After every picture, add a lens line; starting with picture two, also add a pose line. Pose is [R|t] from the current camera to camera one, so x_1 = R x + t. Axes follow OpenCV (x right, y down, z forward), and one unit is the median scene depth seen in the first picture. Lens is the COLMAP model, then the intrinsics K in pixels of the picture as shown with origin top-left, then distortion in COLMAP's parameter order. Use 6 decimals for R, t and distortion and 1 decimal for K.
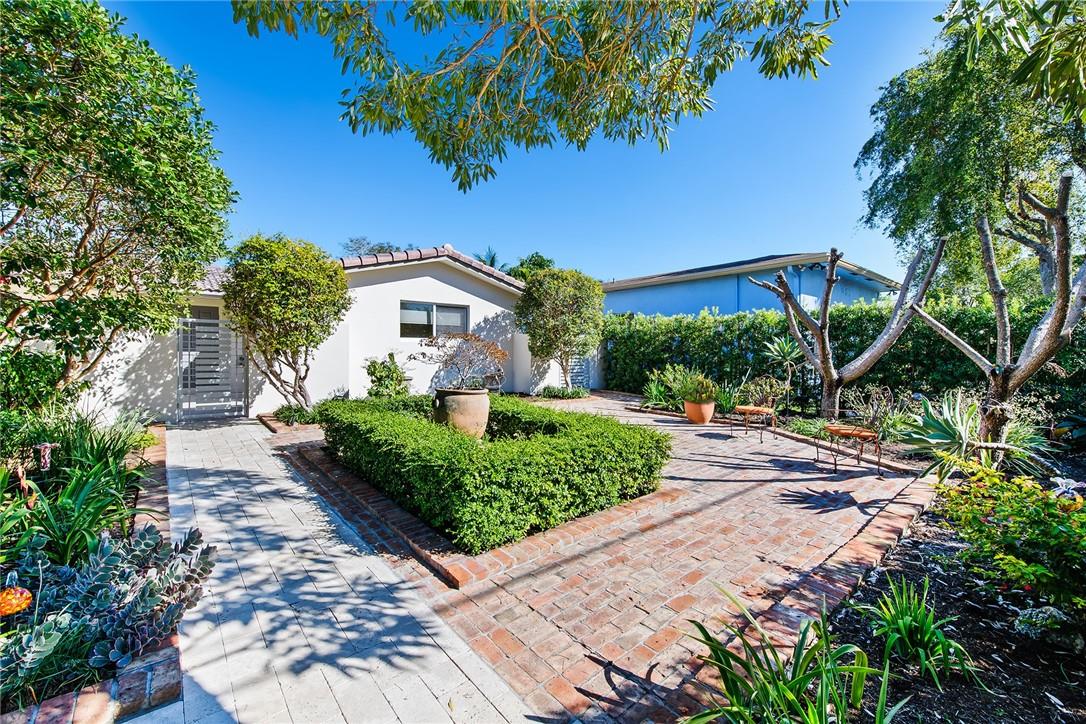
lens RADIAL K [[442.4, 0, 540.1], [0, 442.4, 350.2], [0, 0, 1]] dist [-0.004005, -0.000106]
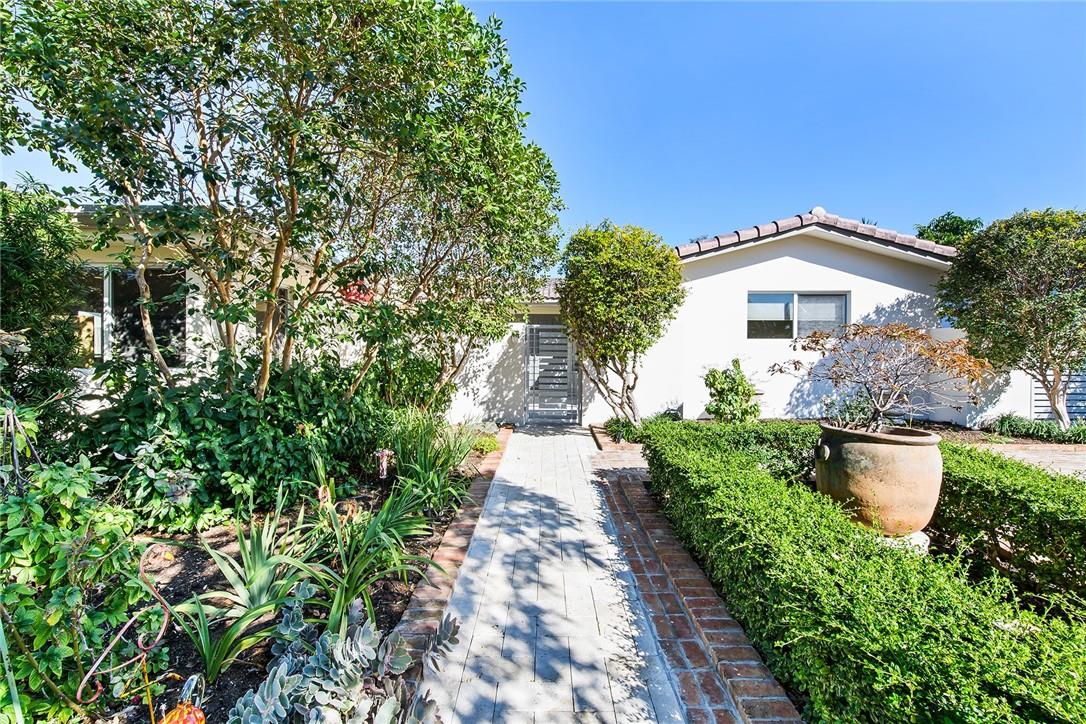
lens RADIAL K [[485.0, 0, 543.3], [0, 485.0, 364.8], [0, 0, 1]] dist [0.011035, -0.000585]
pose [[0.764762, 0.012564, -0.644190, -0.059769], [0.001500, 0.999772, 0.021280, -0.001943], [0.644311, -0.017241, 0.764569, 0.169244]]
